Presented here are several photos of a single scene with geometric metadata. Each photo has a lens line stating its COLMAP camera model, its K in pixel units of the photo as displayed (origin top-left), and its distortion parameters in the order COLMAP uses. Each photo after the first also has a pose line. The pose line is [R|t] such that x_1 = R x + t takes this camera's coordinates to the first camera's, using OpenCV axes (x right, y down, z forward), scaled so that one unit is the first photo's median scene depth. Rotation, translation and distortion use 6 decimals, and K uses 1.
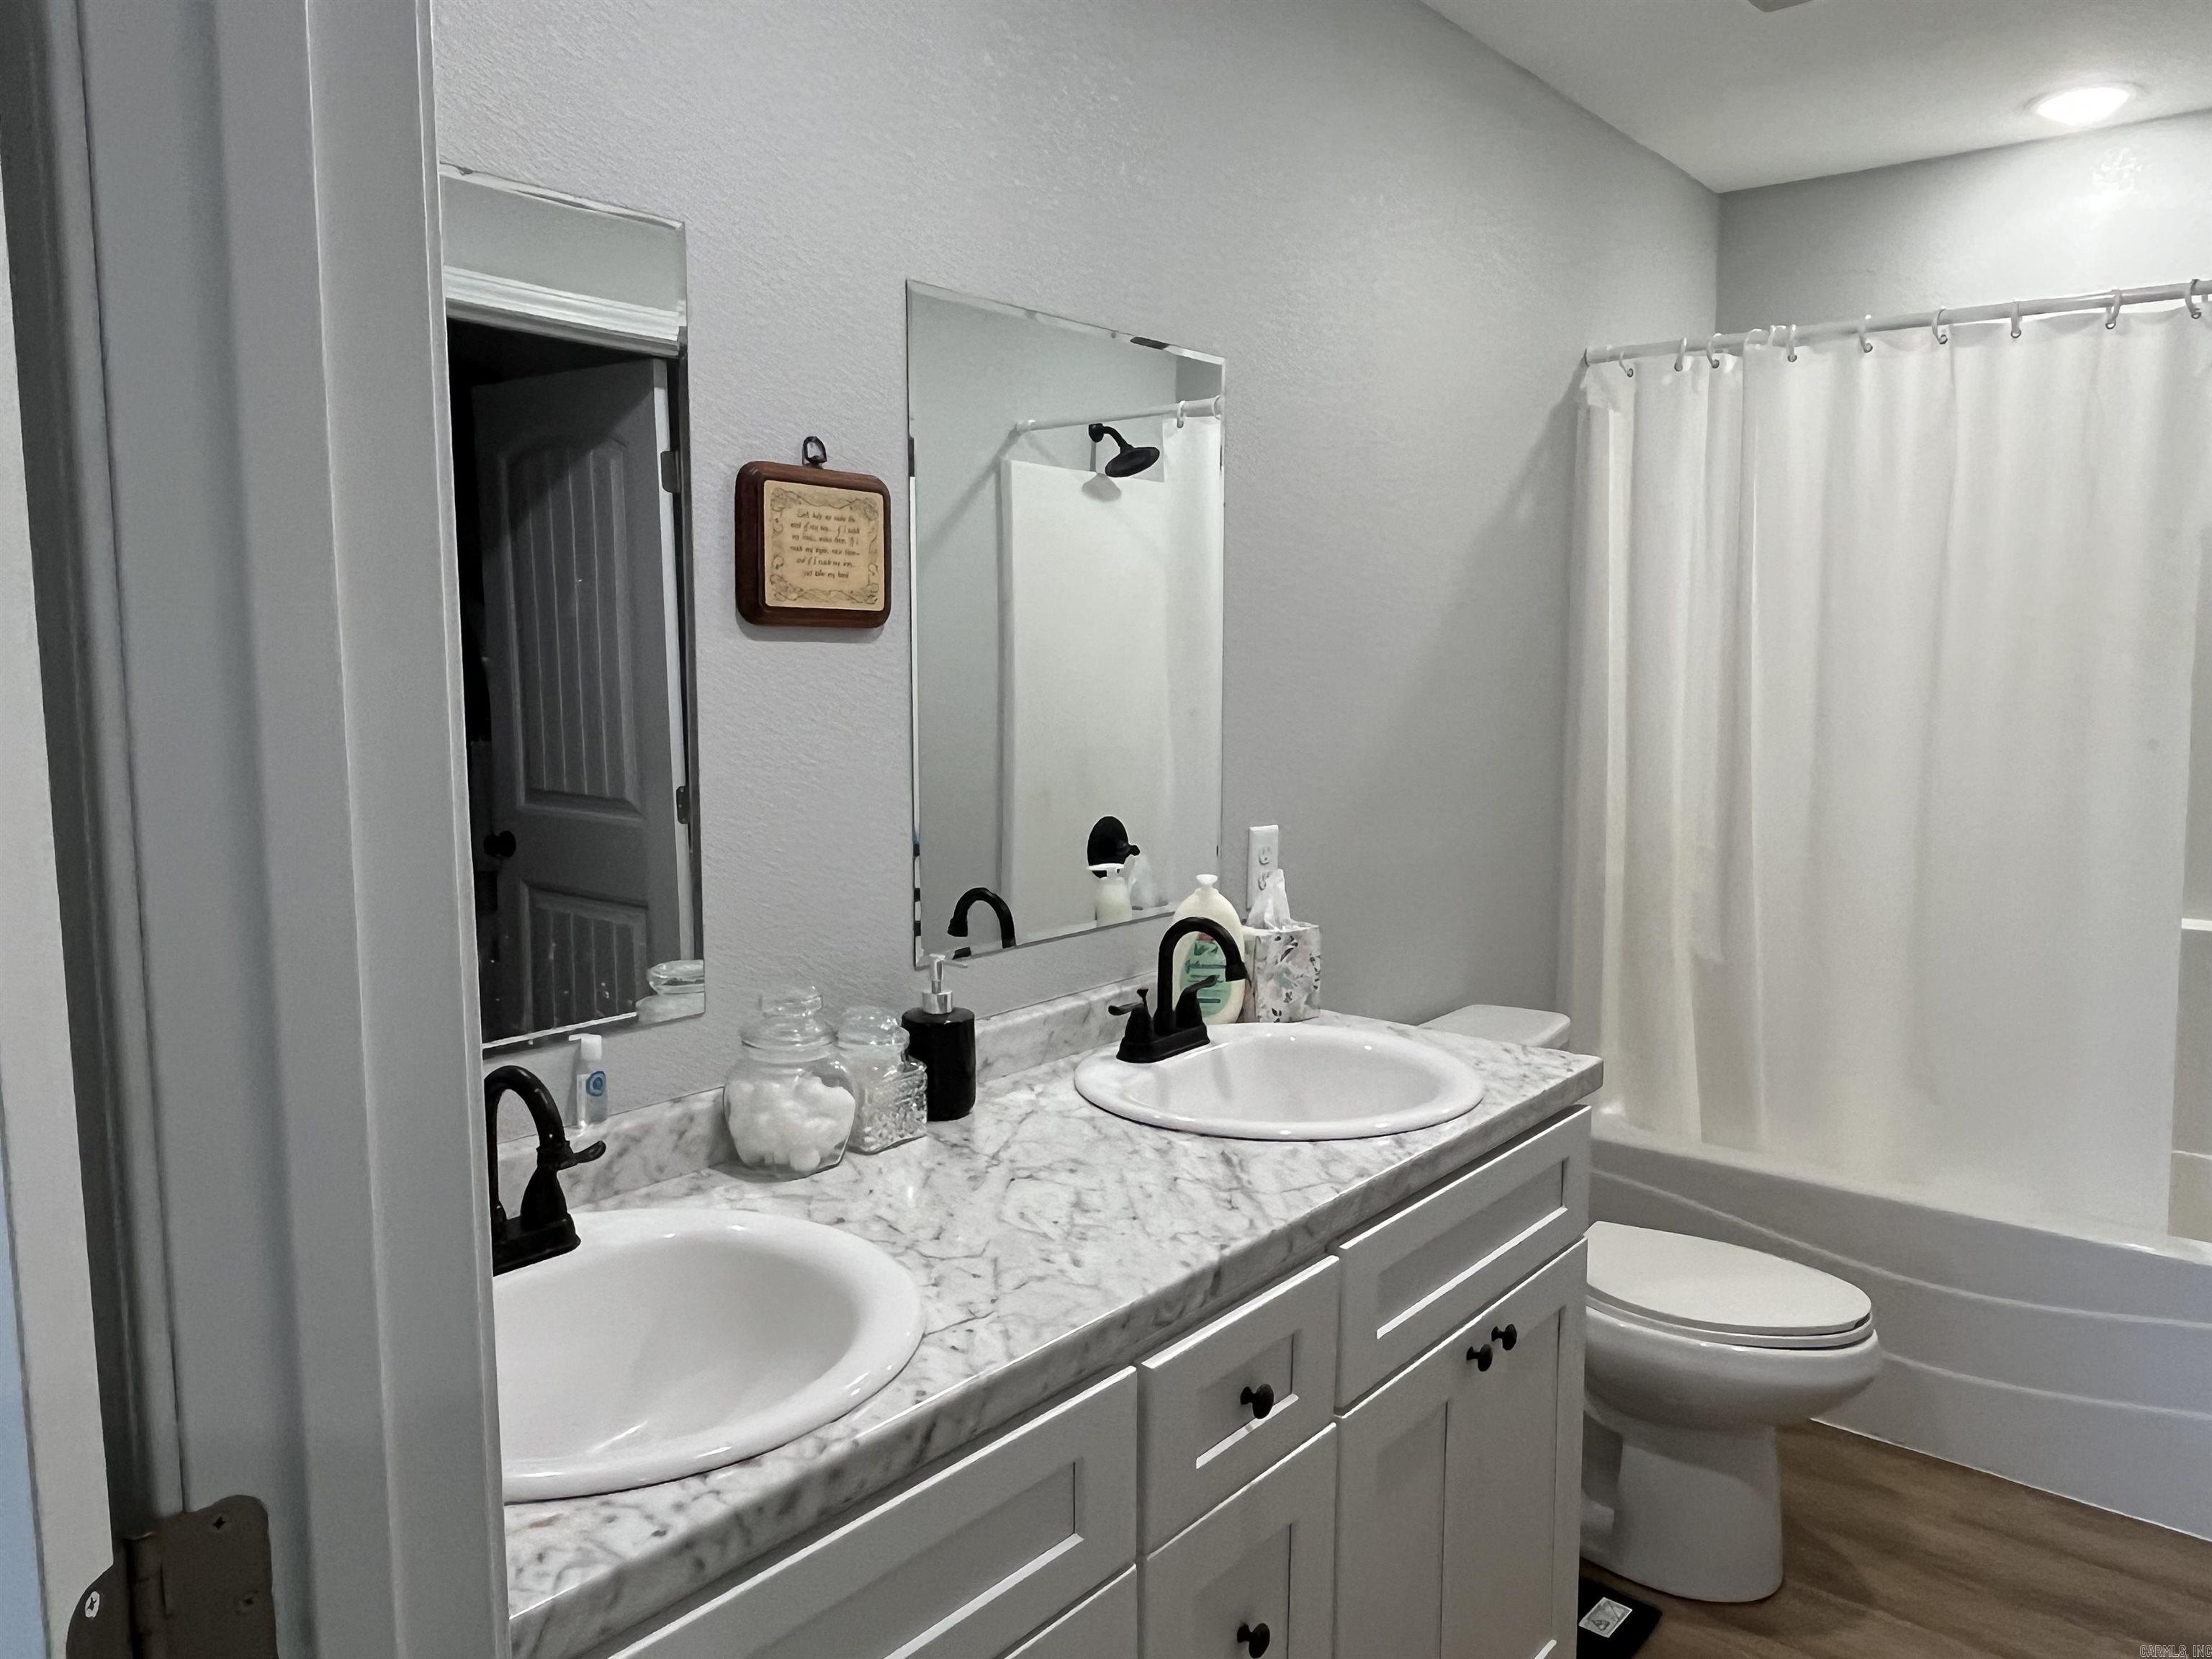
lens RADIAL K [[1576.8, 0, 1084.7], [0, 1576.8, 816.4], [0, 0, 1]] dist [-0.001737, 0.001614]
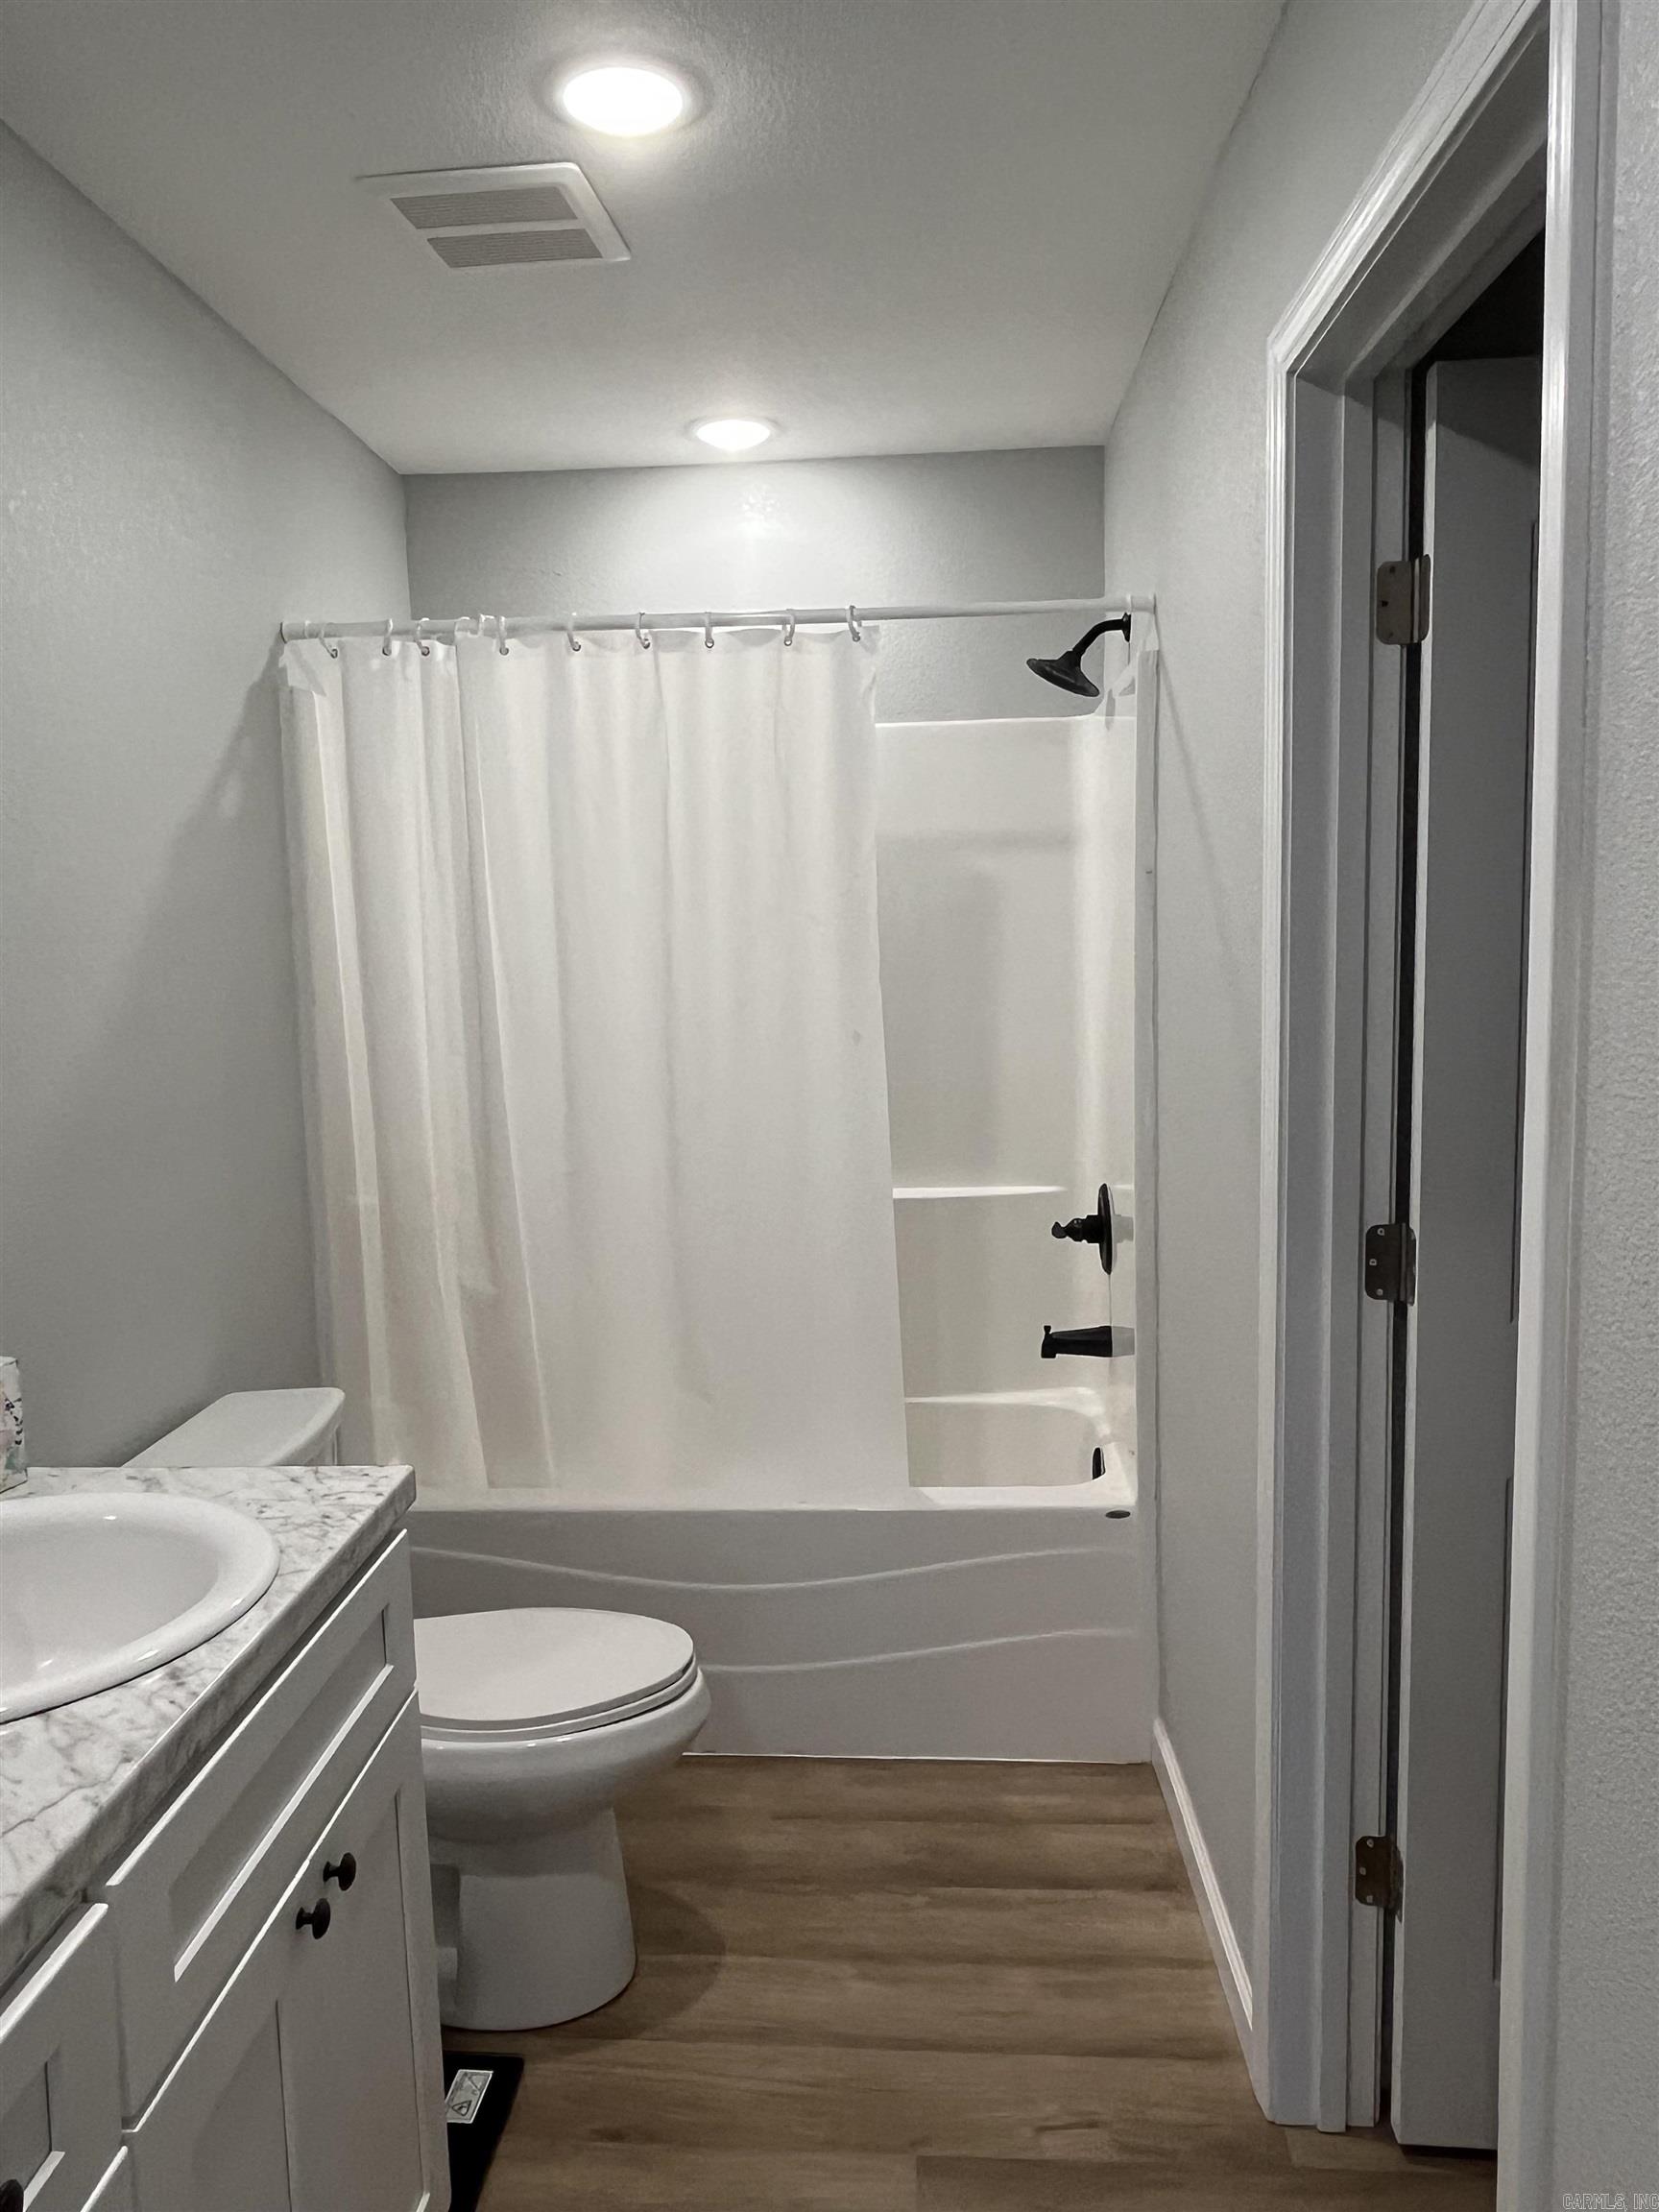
lens RADIAL K [[1576.8, 0, 829.2], [0, 1576.8, 1095.8], [0, 0, 1]] dist [-0.001737, 0.001614]
pose [[0.798768, -0.083222, 0.595855, 0.022777], [0.091363, 0.995679, 0.016588, -0.027884], [-0.594661, 0.041189, 0.802921, 0.168458]]
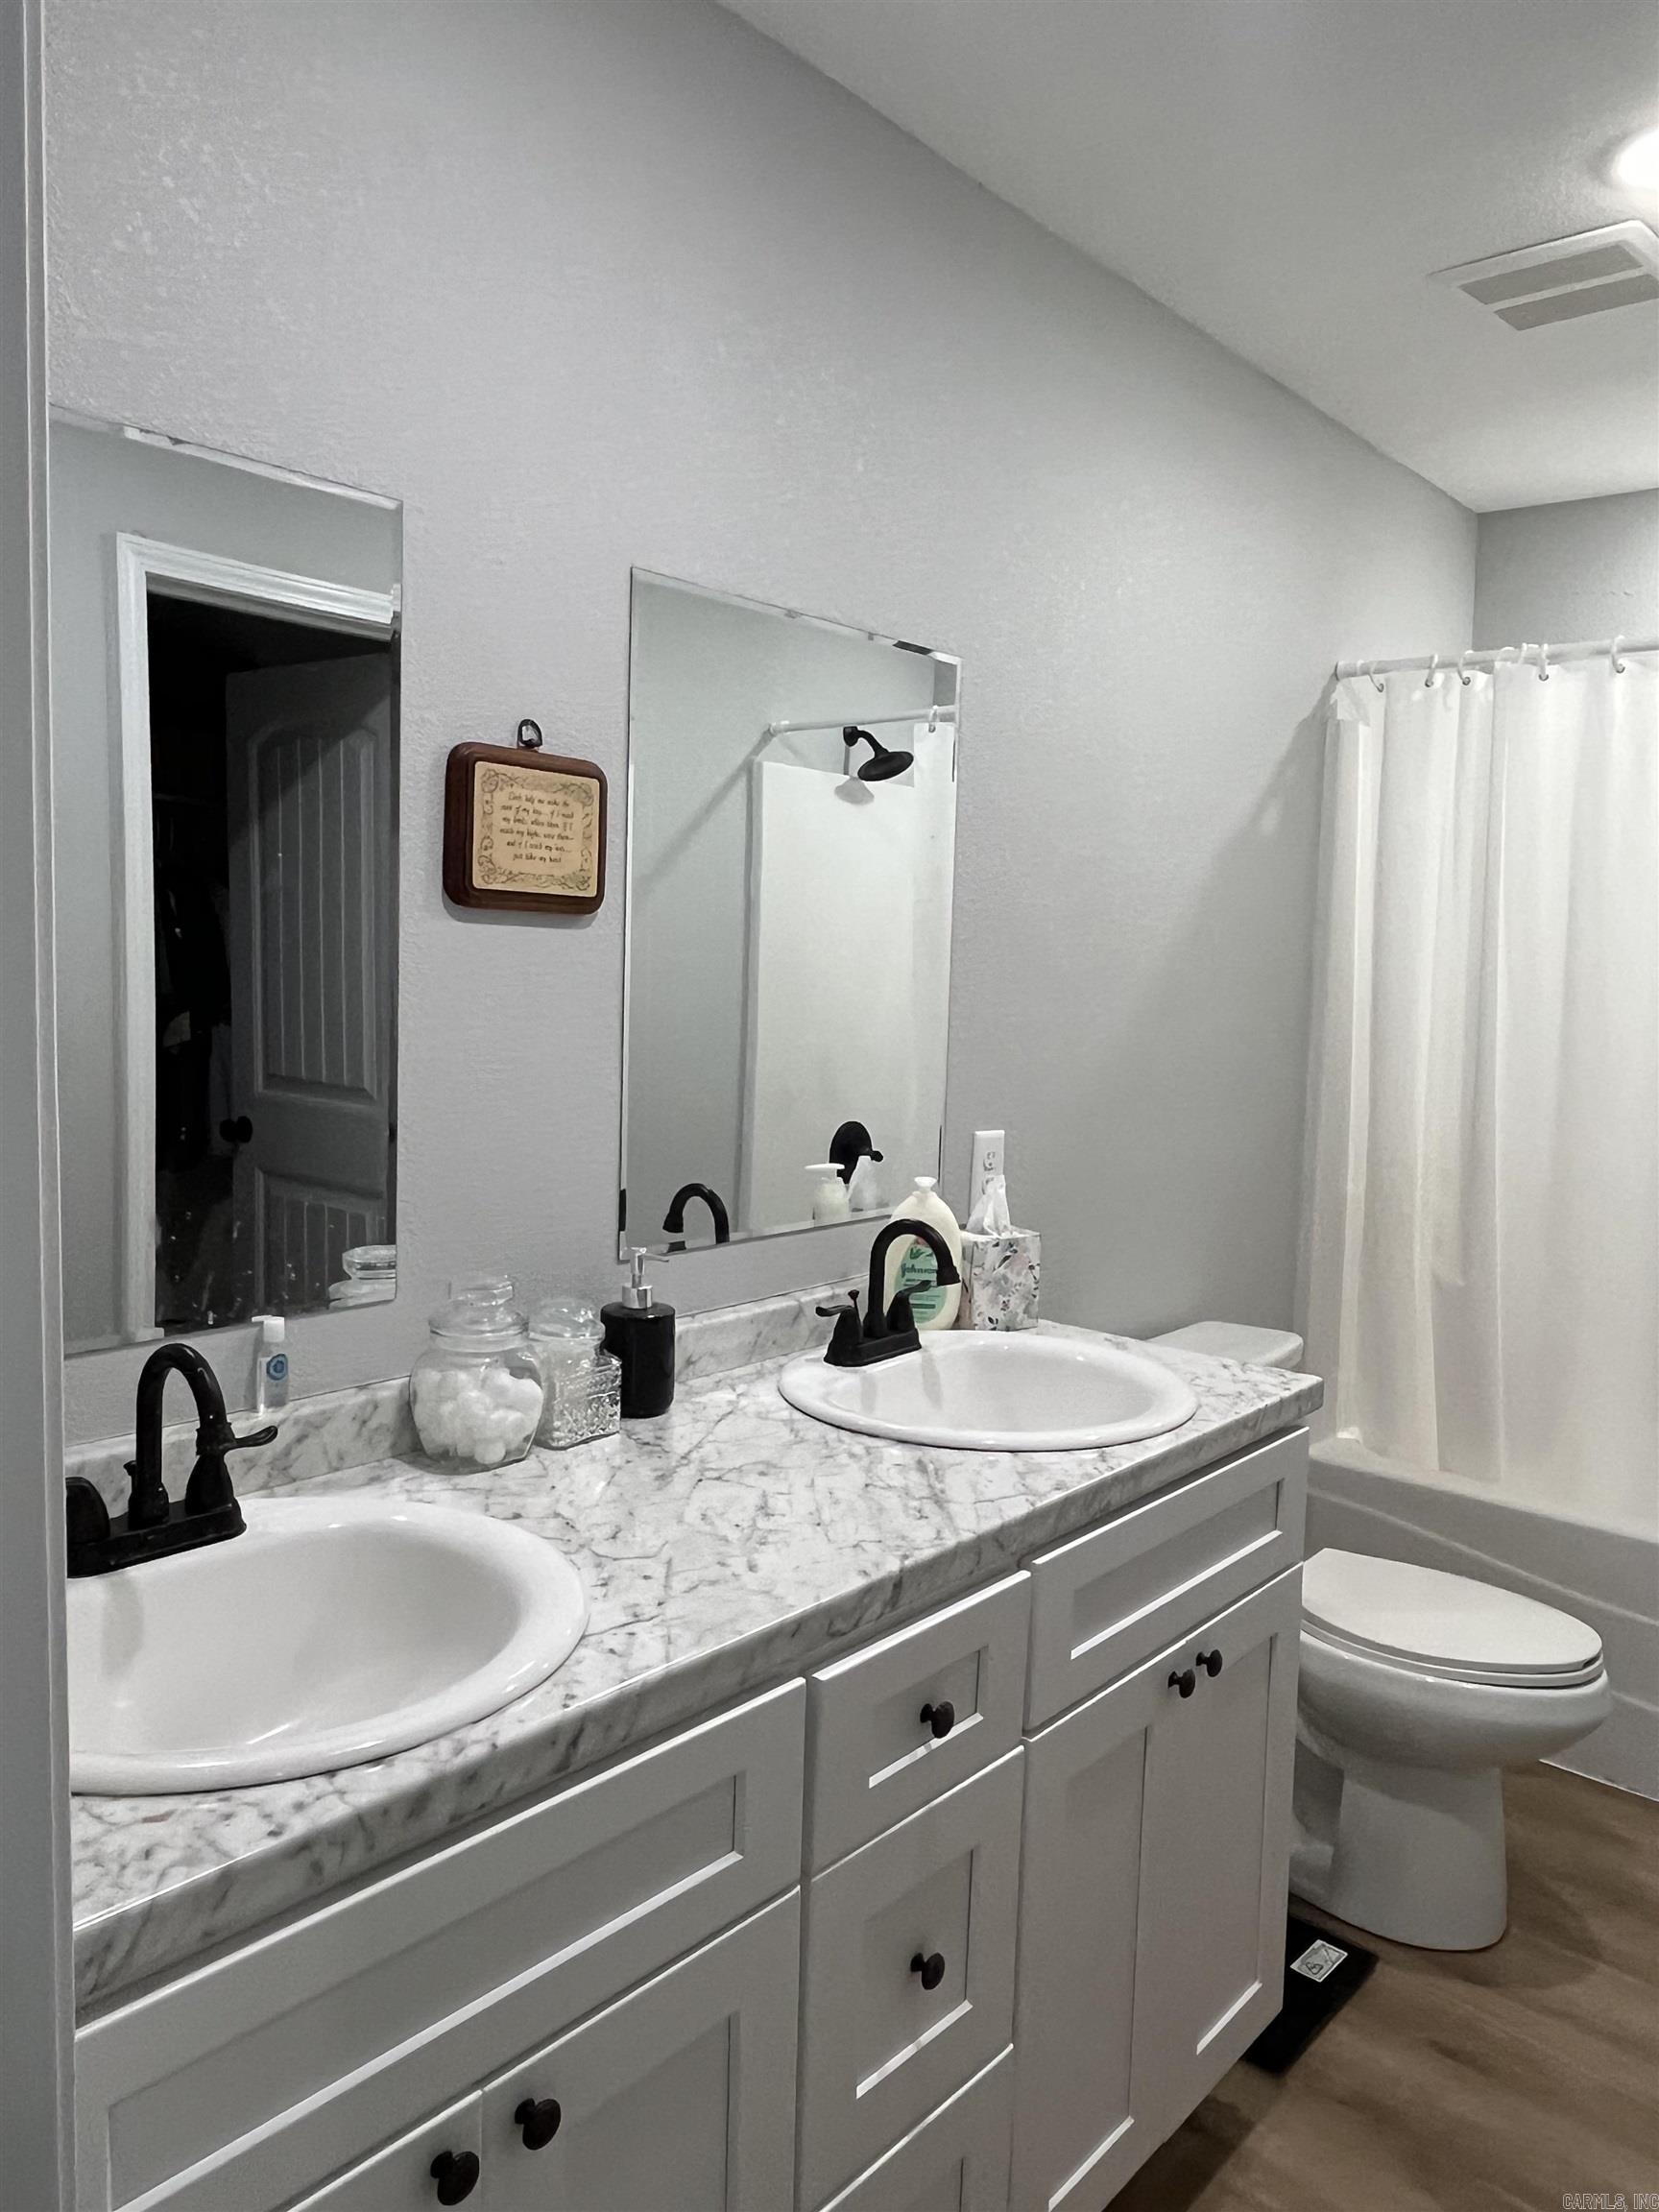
lens RADIAL K [[1576.8, 0, 824.4], [0, 1576.8, 1076.9], [0, 0, 1]] dist [-0.001737, 0.001614]
pose [[0.999406, 0.030477, -0.016111, 0.025854], [-0.030954, 0.999065, -0.030176, 0.005516], [0.015176, 0.030656, 0.999415, 0.013165]]
